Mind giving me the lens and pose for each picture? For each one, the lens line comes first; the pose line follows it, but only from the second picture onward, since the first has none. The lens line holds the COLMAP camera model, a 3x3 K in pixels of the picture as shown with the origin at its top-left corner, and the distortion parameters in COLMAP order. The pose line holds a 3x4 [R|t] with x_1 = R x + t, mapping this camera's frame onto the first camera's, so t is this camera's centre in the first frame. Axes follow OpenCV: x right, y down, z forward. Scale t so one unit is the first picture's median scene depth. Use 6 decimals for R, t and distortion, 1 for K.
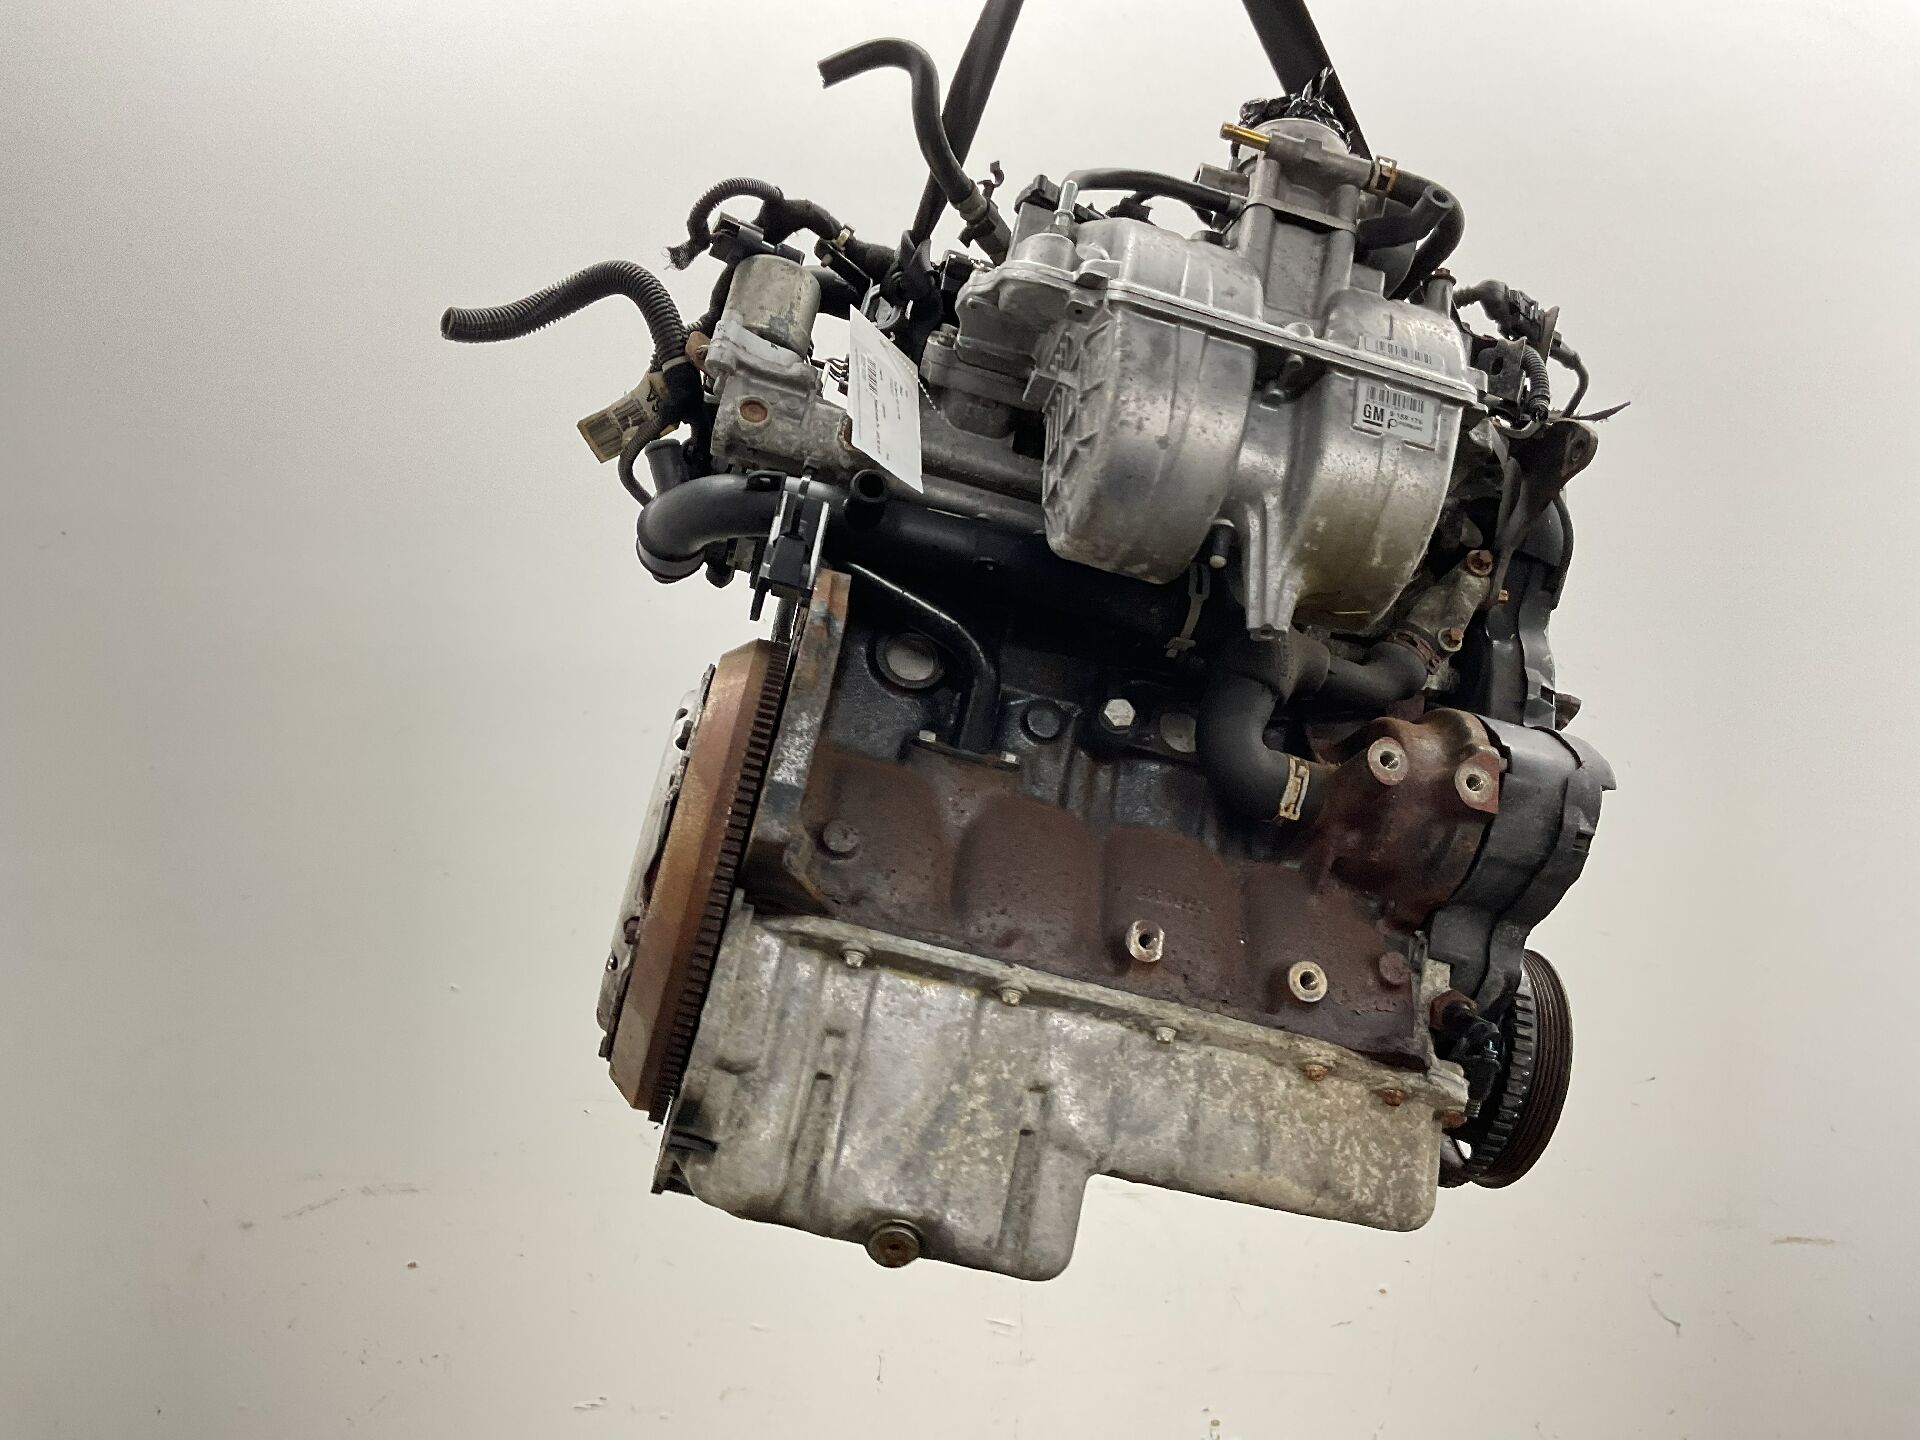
lens RADIAL K [[1577.0, 0, 960.0], [0, 1577.0, 720.0], [0, 0, 1]] dist [0.145609, -0.377994]
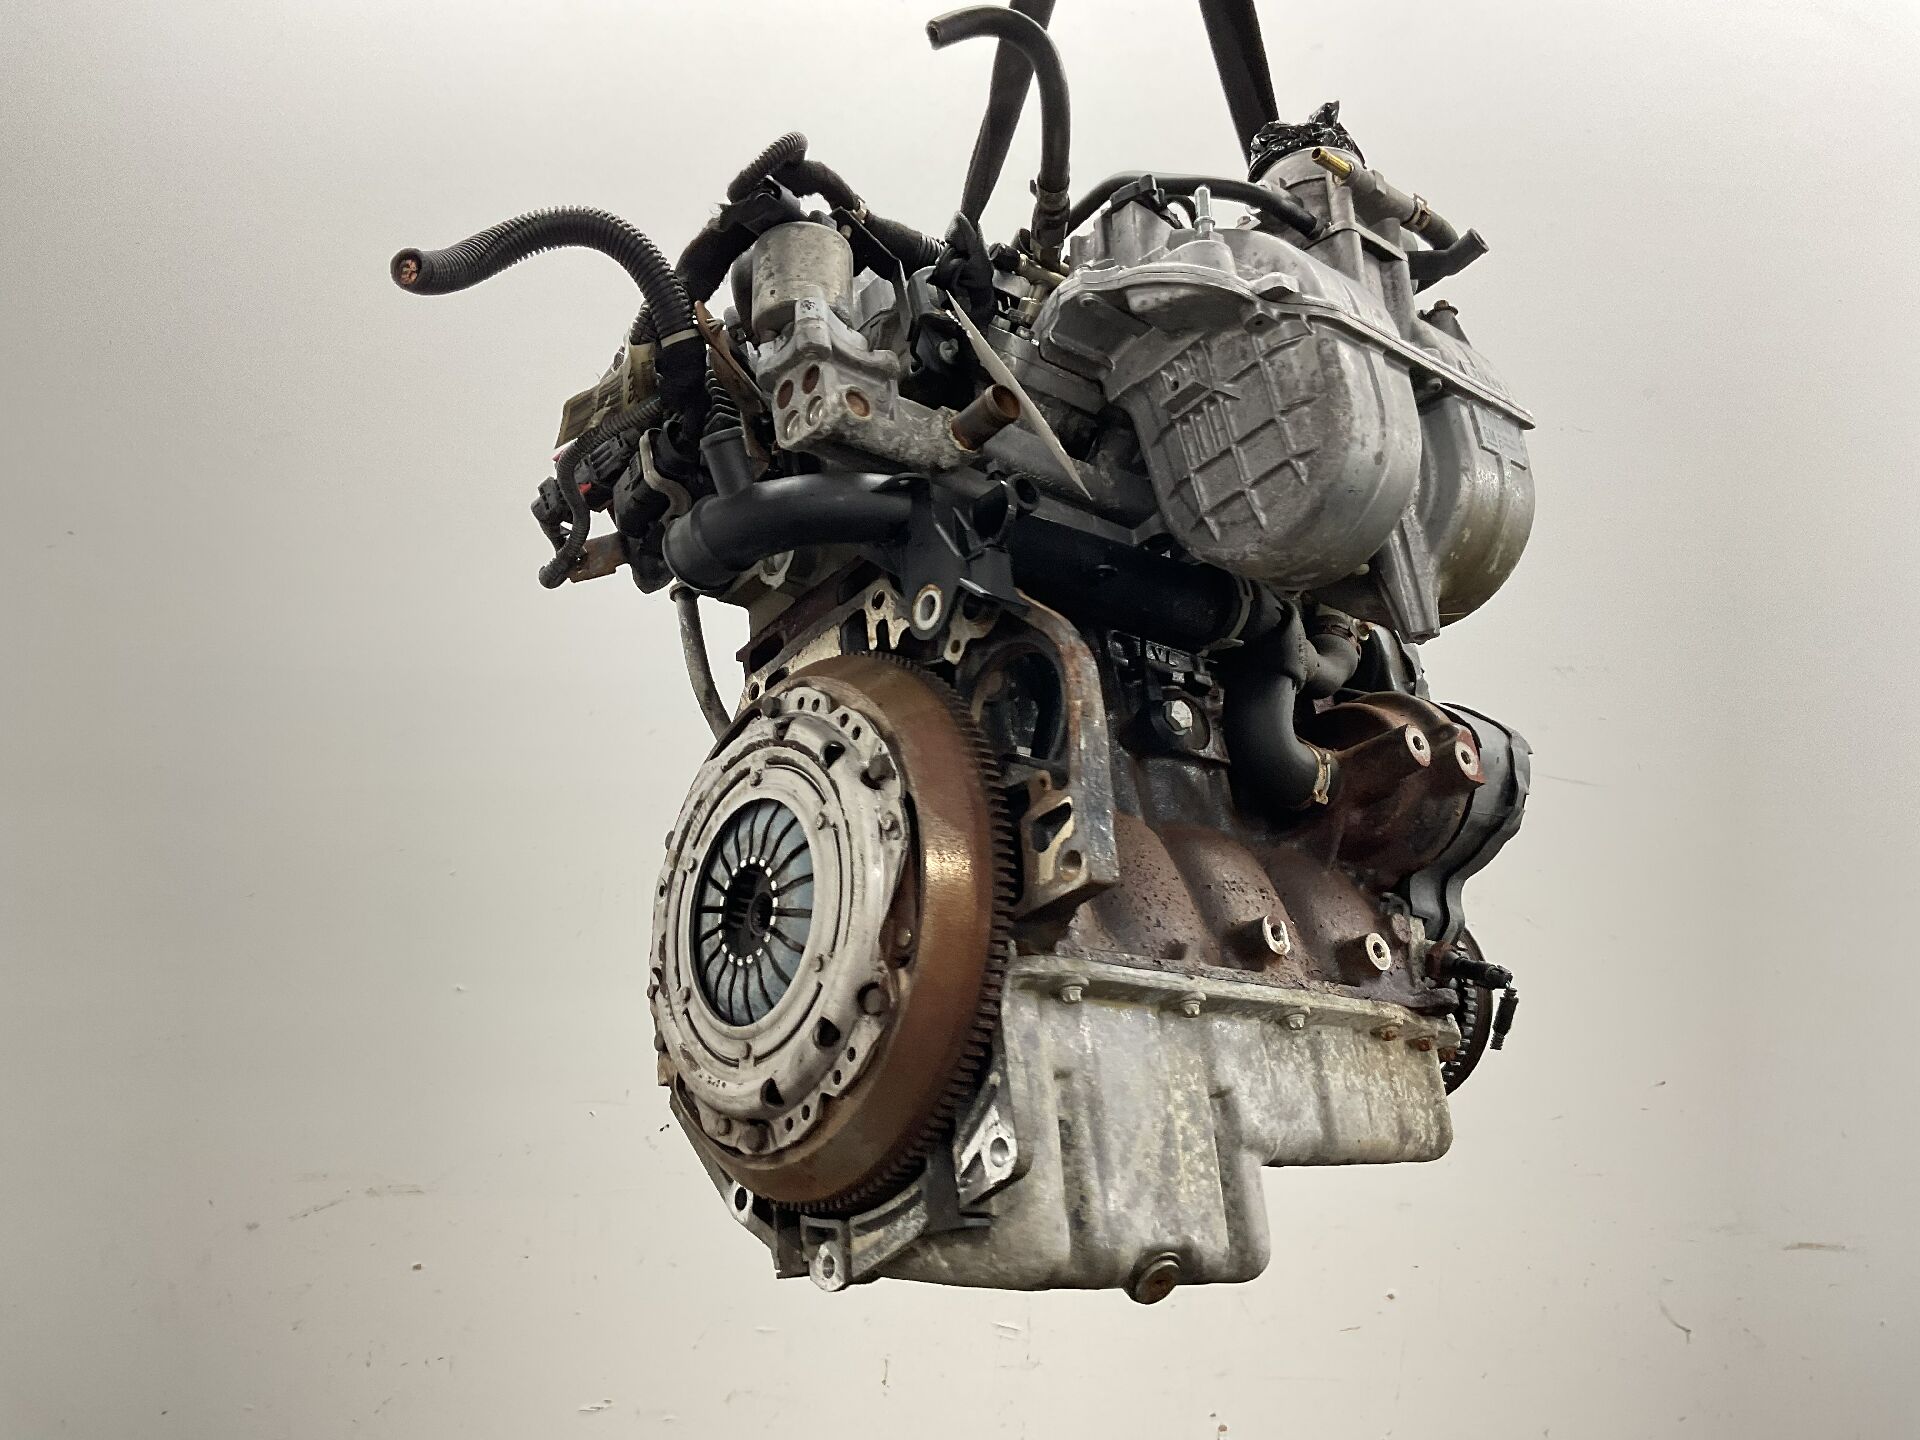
lens RADIAL K [[1577.0, 0, 960.0], [0, 1577.0, 720.0], [0, 0, 1]] dist [0.145609, -0.377994]
pose [[0.855619, -0.063482, 0.513699, -0.593256], [0.049209, 0.997932, 0.041361, -0.054678], [-0.515262, -0.010110, 0.856973, 0.220516]]
